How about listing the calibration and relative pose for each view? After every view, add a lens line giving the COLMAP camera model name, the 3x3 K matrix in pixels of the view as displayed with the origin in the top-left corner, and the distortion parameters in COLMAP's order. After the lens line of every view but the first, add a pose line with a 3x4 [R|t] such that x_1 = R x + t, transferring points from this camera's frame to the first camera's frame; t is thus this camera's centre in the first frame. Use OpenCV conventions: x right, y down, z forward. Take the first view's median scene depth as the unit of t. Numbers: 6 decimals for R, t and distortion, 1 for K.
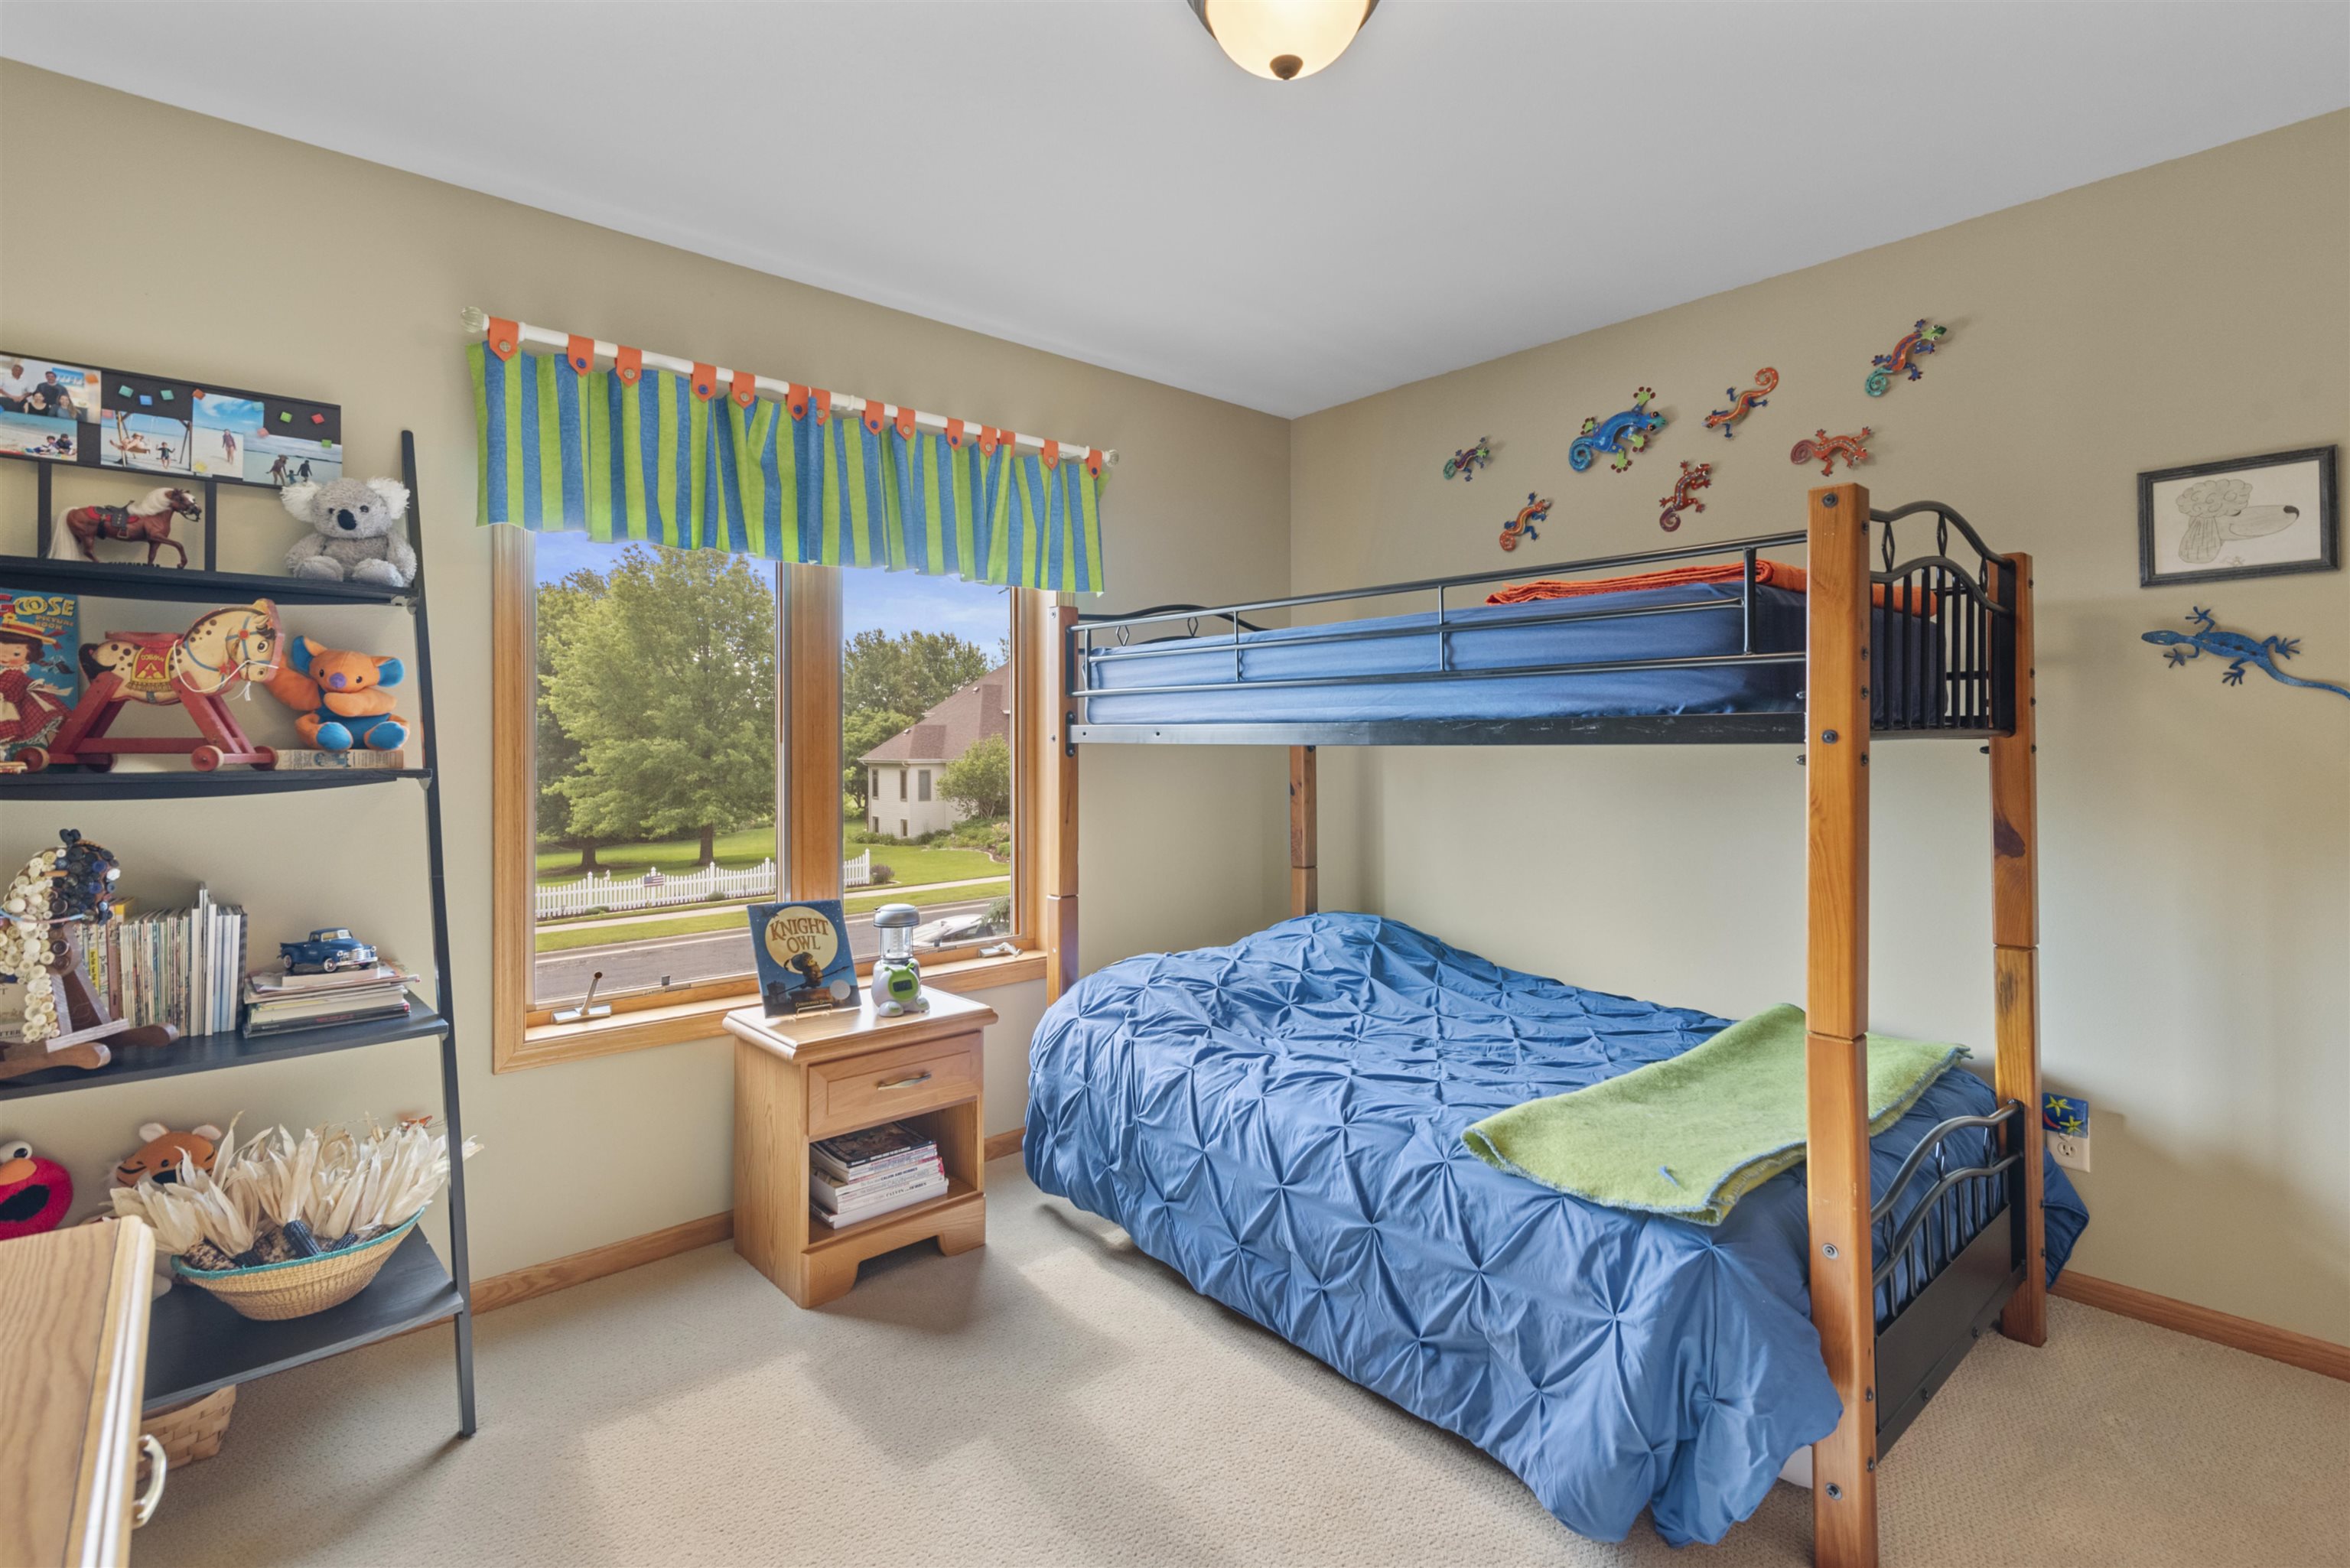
lens RADIAL K [[1094.2, 0, 1174.1], [0, 1094.2, 729.4], [0, 0, 1]] dist [0.001347, -0.000061]
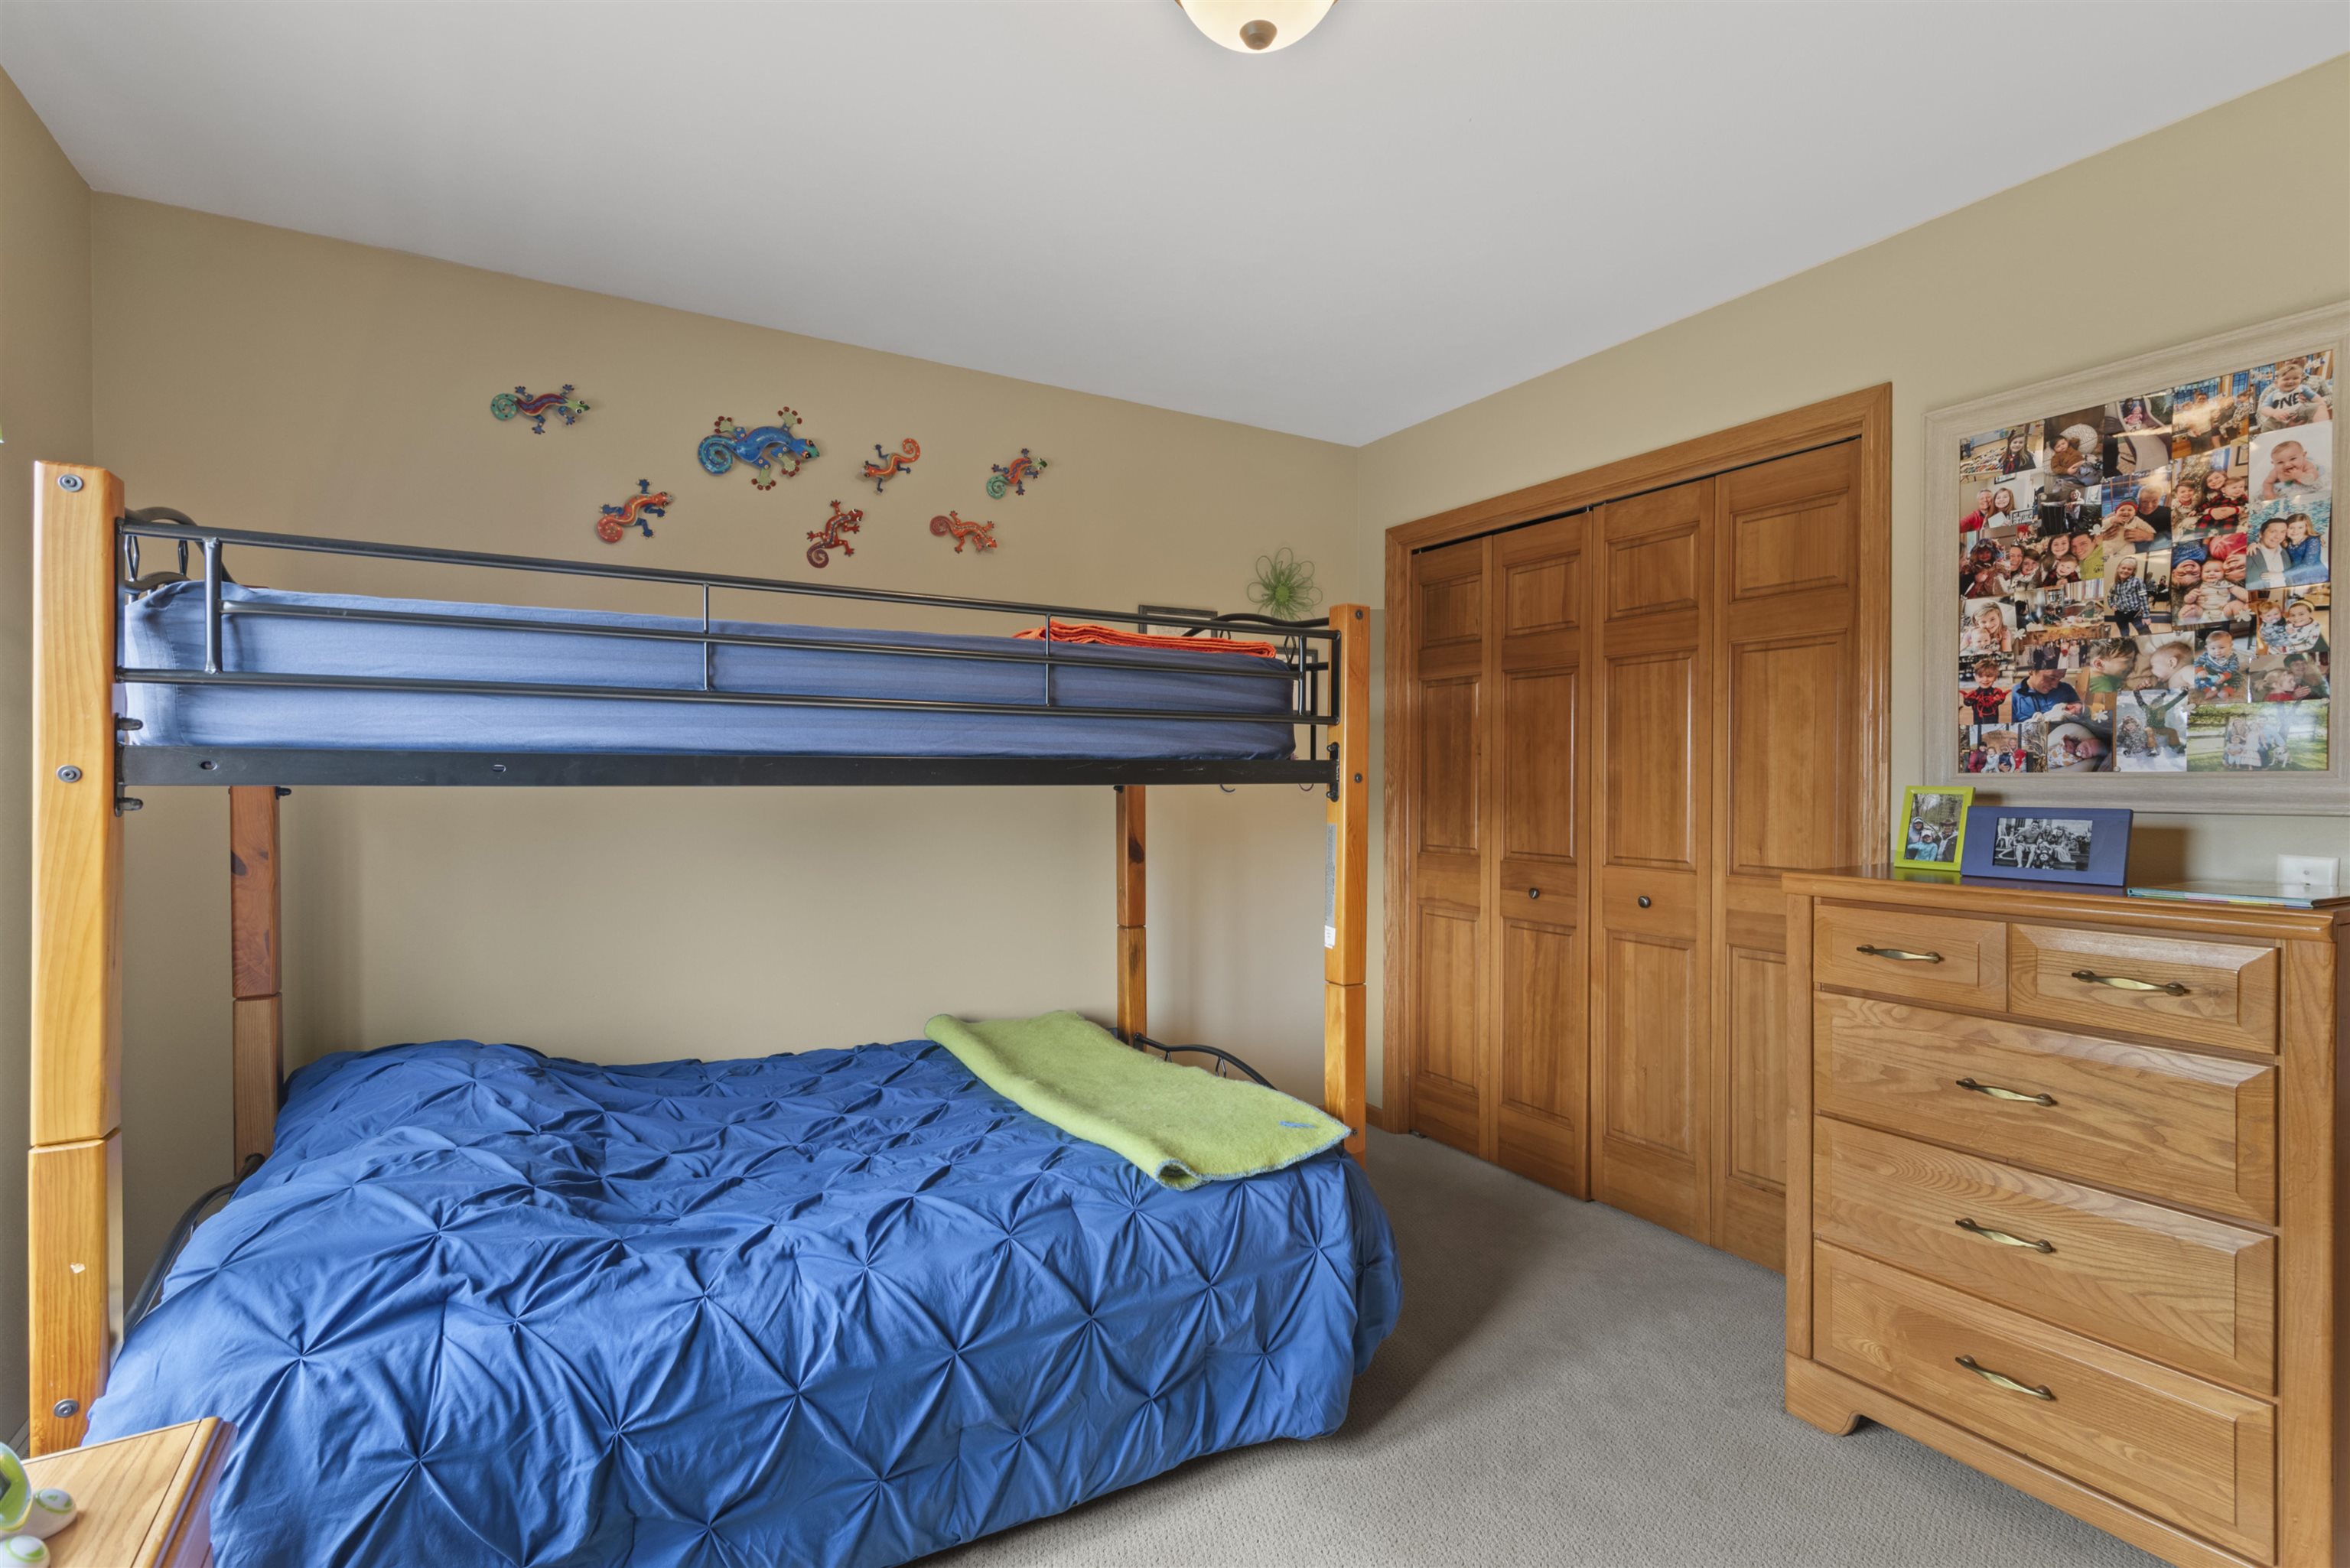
lens RADIAL K [[1094.5, 0, 1175.0], [0, 1094.5, 784.0], [0, 0, 1]] dist [0.015554, -0.000349]
pose [[0.195541, -0.000507, 0.980695, -0.496176], [-0.011688, 0.999928, 0.002847, 0.007331], [-0.980626, -0.012019, 0.195521, 0.543970]]
